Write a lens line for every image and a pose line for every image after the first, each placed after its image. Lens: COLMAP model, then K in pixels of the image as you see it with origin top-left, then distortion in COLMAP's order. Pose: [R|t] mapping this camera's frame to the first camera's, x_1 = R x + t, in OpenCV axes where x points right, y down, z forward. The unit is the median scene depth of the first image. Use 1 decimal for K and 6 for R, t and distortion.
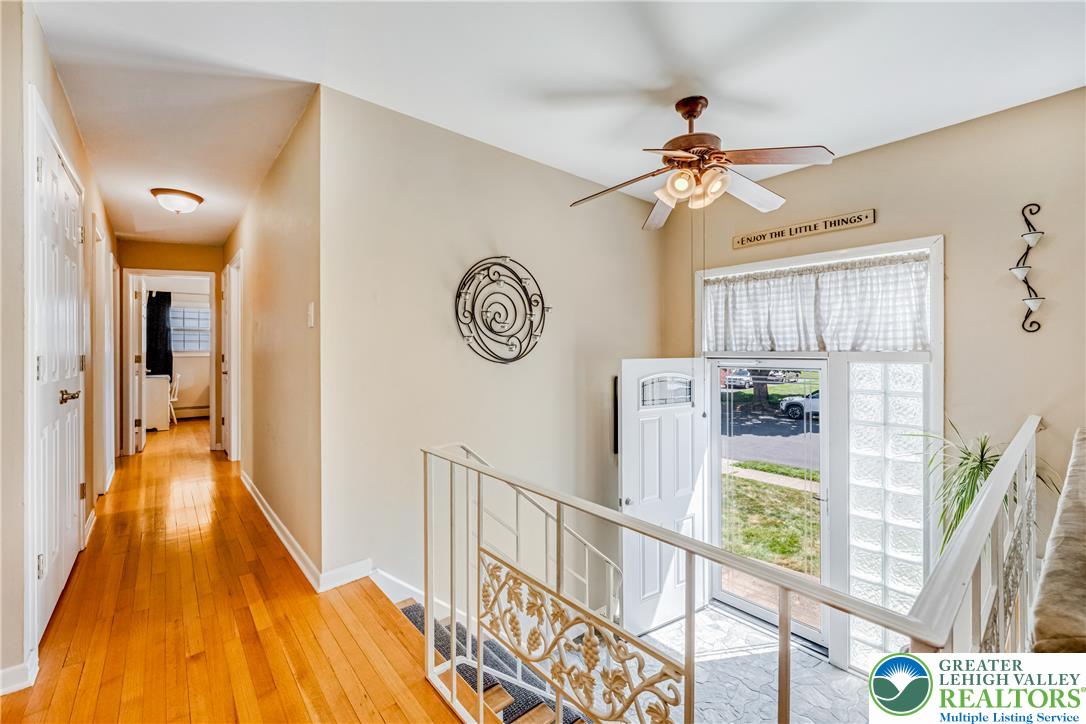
lens RADIAL K [[449.1, 0, 543.0], [0, 449.1, 352.9], [0, 0, 1]] dist [-0.002398, -0.000168]
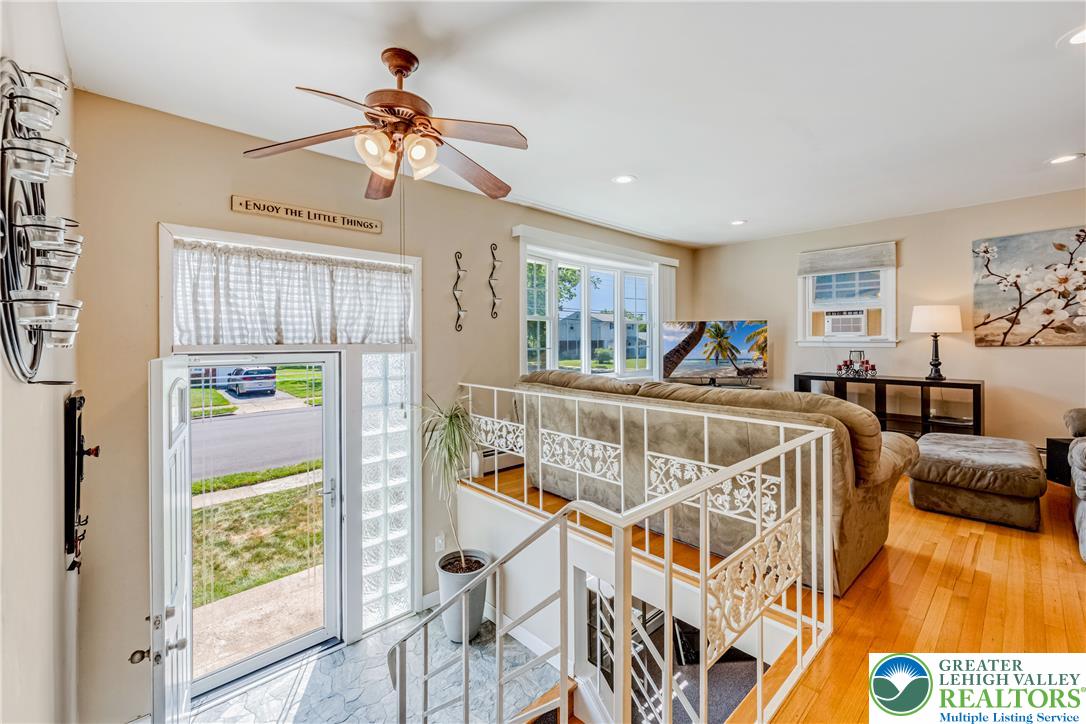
lens RADIAL K [[449.1, 0, 550.5], [0, 449.1, 340.9], [0, 0, 1]] dist [-0.002398, -0.000168]
pose [[-0.049416, 0.001861, 0.998777, -0.413850], [0.009379, 0.999955, -0.001399, -0.004214], [-0.998734, 0.009298, -0.049431, 0.570604]]
